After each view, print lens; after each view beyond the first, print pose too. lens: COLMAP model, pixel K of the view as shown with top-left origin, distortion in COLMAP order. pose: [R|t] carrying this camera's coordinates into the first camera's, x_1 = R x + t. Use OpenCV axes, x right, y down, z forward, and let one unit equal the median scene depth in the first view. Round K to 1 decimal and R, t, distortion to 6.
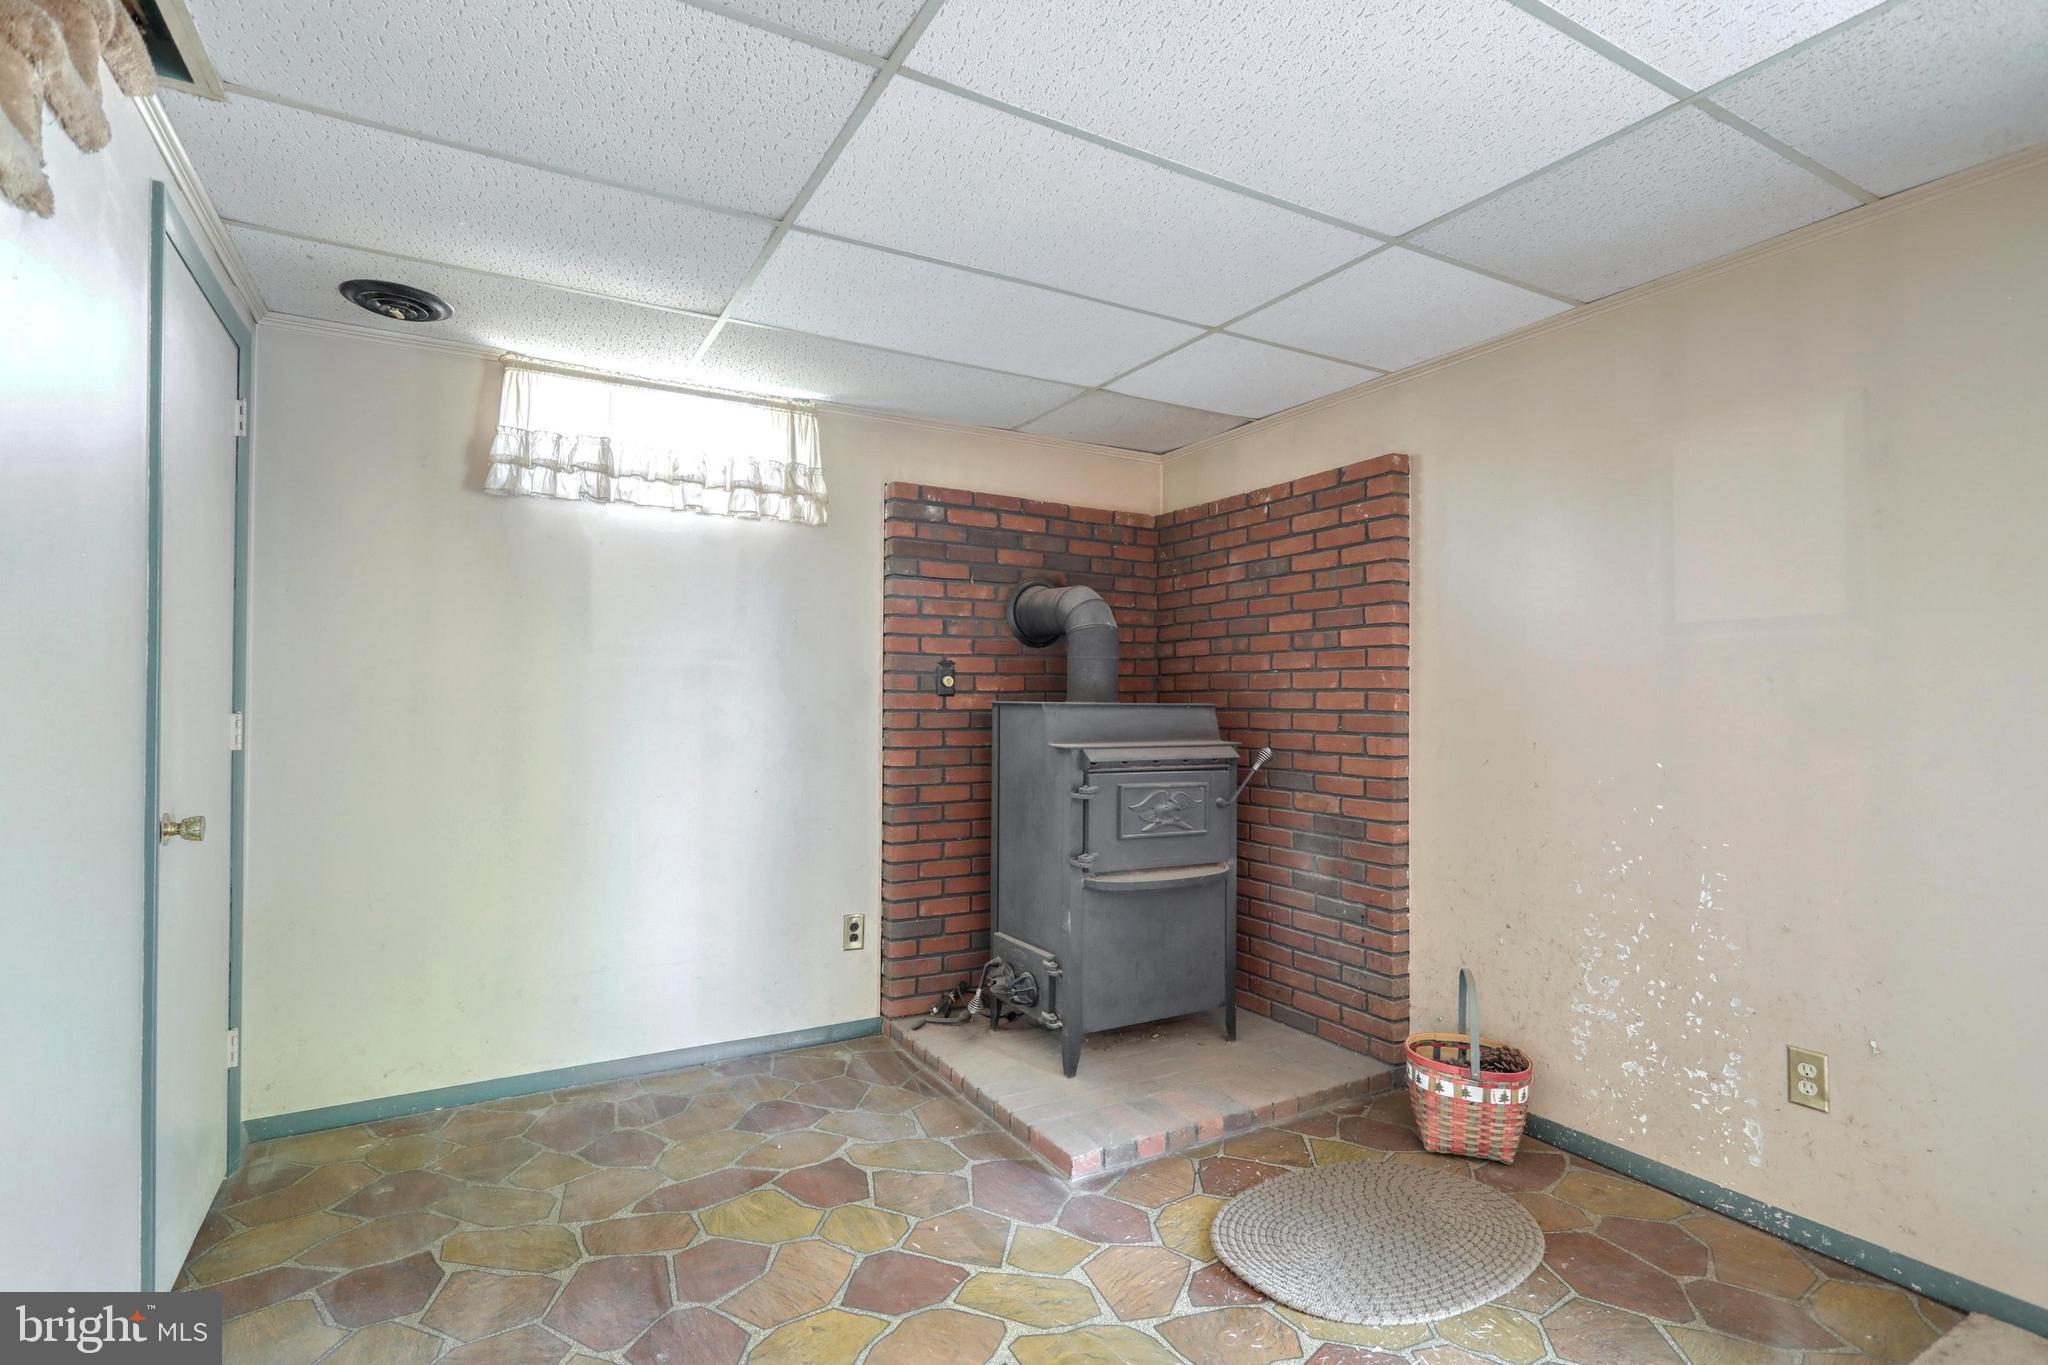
lens RADIAL K [[977.2, 0, 1015.2], [0, 977.2, 685.7], [0, 0, 1]] dist [-0.001969, 0.001733]
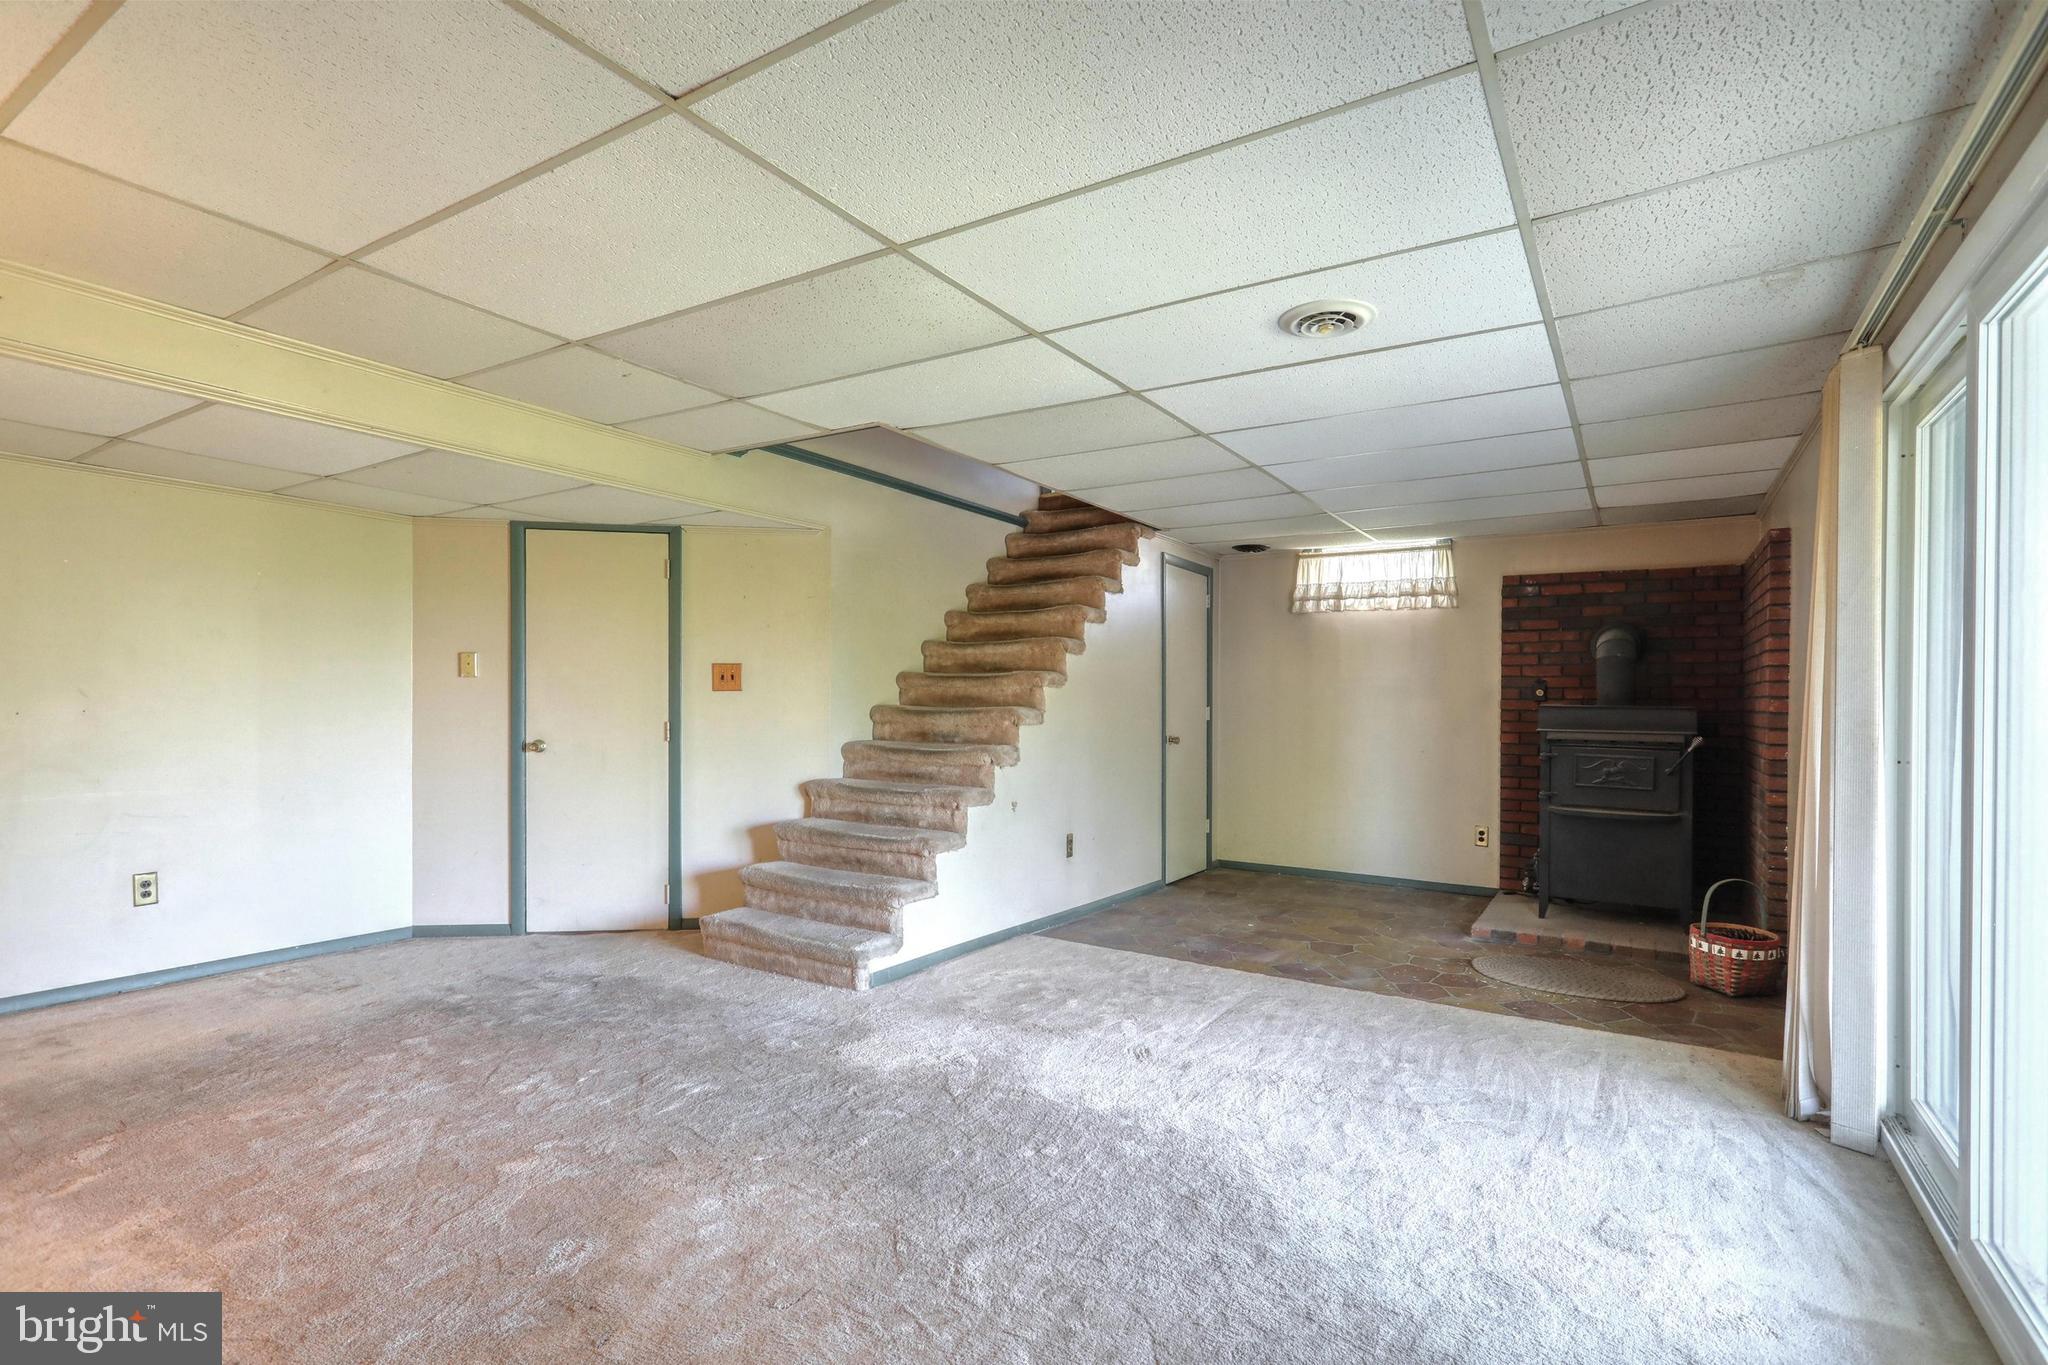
lens RADIAL K [[977.2, 0, 1021.4], [0, 977.2, 695.9], [0, 0, 1]] dist [-0.001969, 0.001733]
pose [[0.475595, -0.004604, -0.879653, 1.041267], [0.005595, 0.999982, -0.002209, -0.000563], [0.879647, -0.003871, 0.475612, -0.588090]]
